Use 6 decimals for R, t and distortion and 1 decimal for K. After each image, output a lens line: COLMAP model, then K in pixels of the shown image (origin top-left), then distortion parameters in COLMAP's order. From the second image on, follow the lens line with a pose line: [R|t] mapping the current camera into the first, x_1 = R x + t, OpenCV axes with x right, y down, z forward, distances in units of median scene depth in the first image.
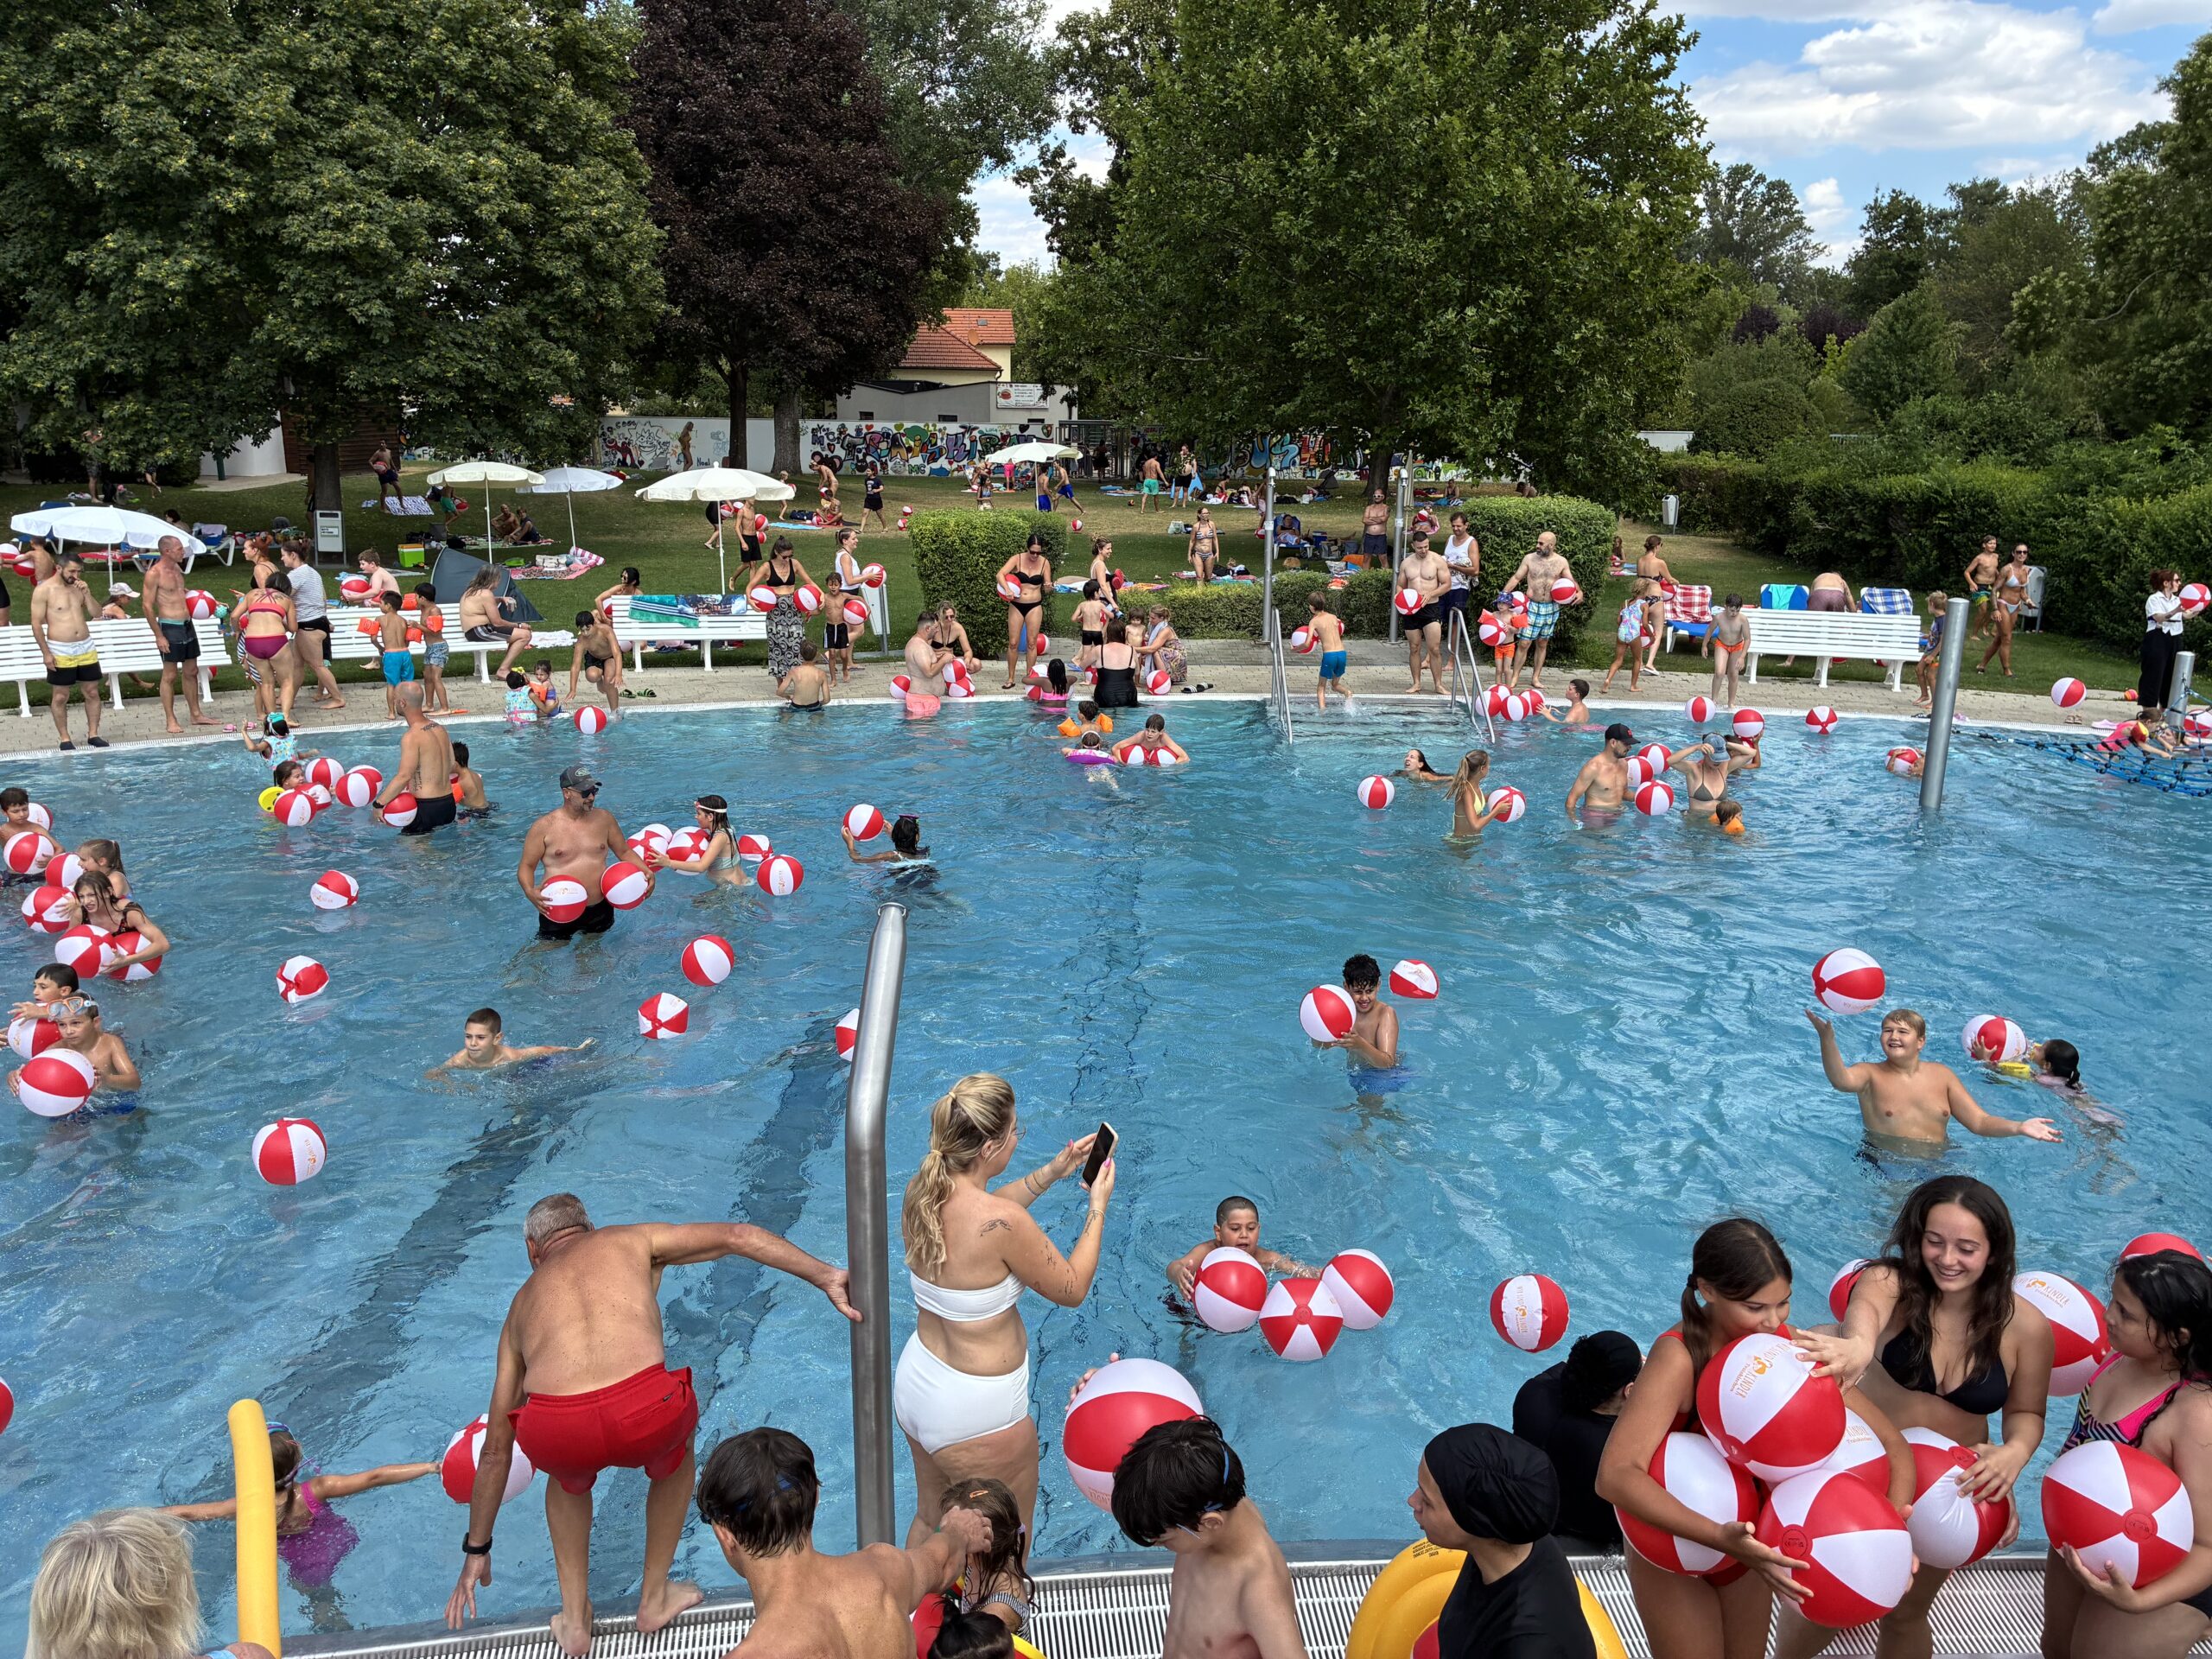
lens RADIAL K [[1681.6, 0, 1107.5], [0, 1681.6, 822.7], [0, 0, 1]] dist [-0.025683, -0.021398]
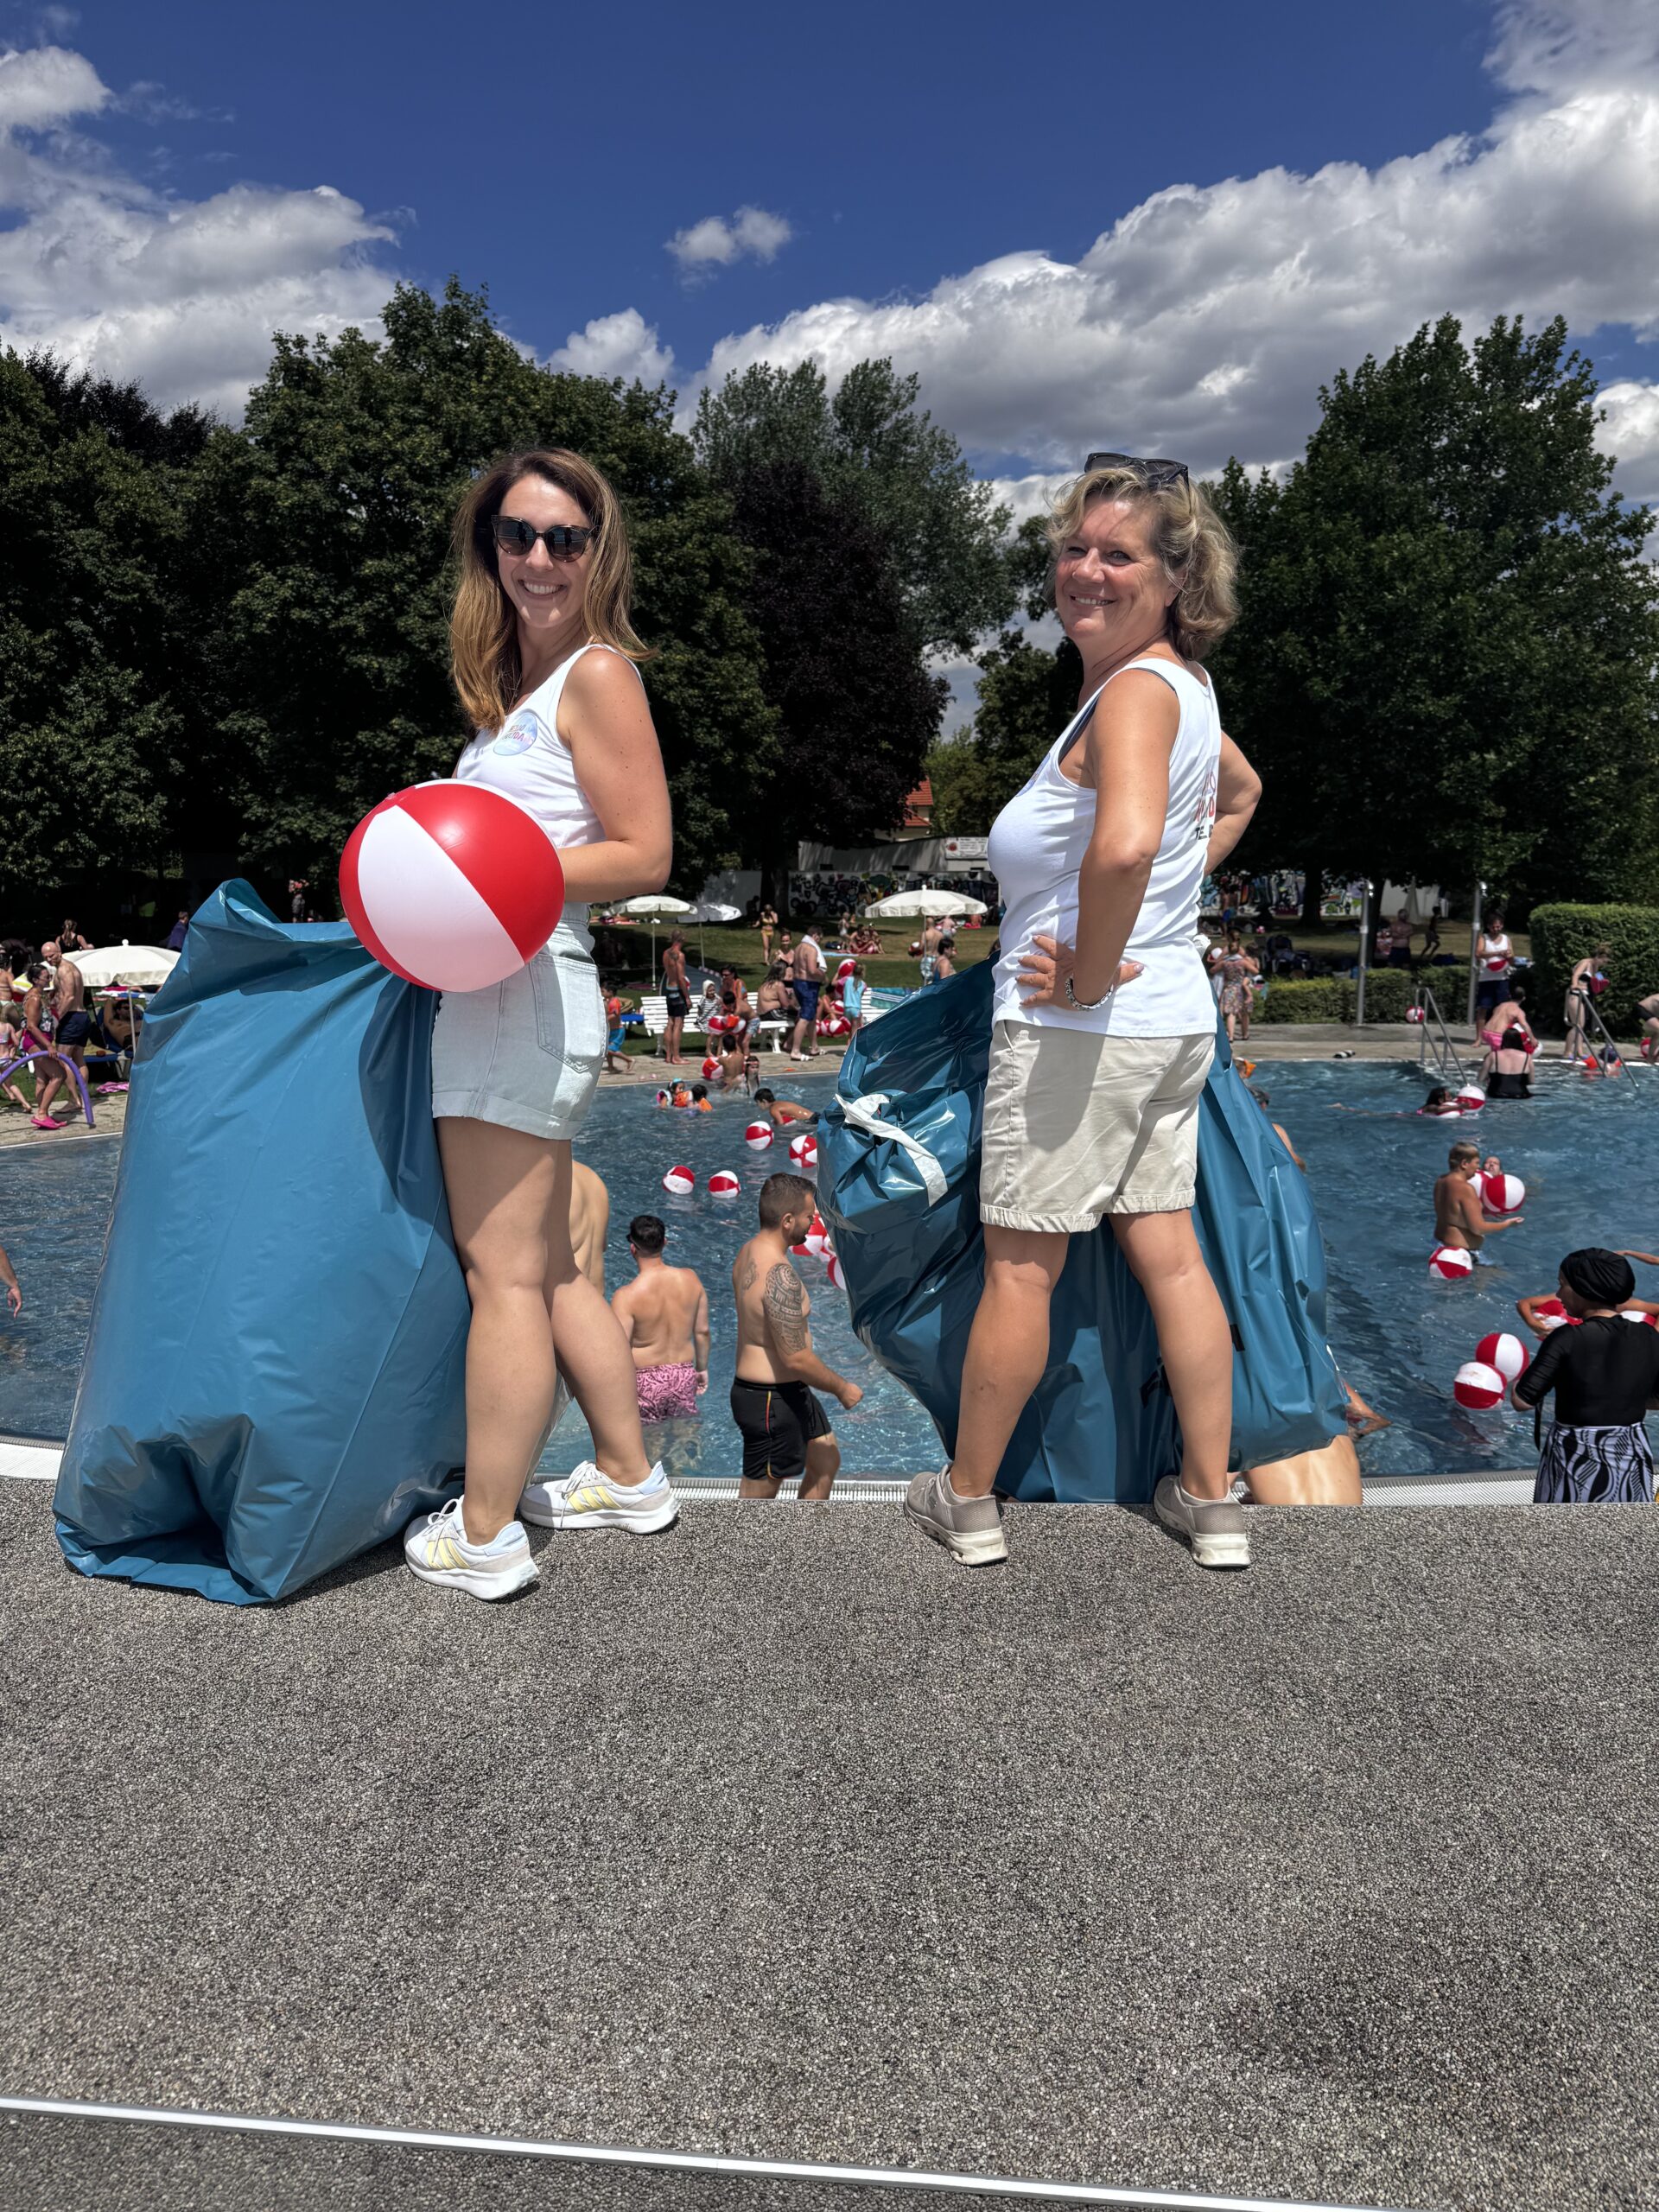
lens RADIAL K [[1554.3, 0, 830.6], [0, 1554.3, 1110.3], [0, 0, 1]] dist [-0.000540, -0.005111]
pose [[0.995673, -0.004978, -0.092795, -0.139638], [-0.002972, 0.996348, -0.085336, 0.038903], [0.092881, 0.085243, 0.992022, -0.110461]]
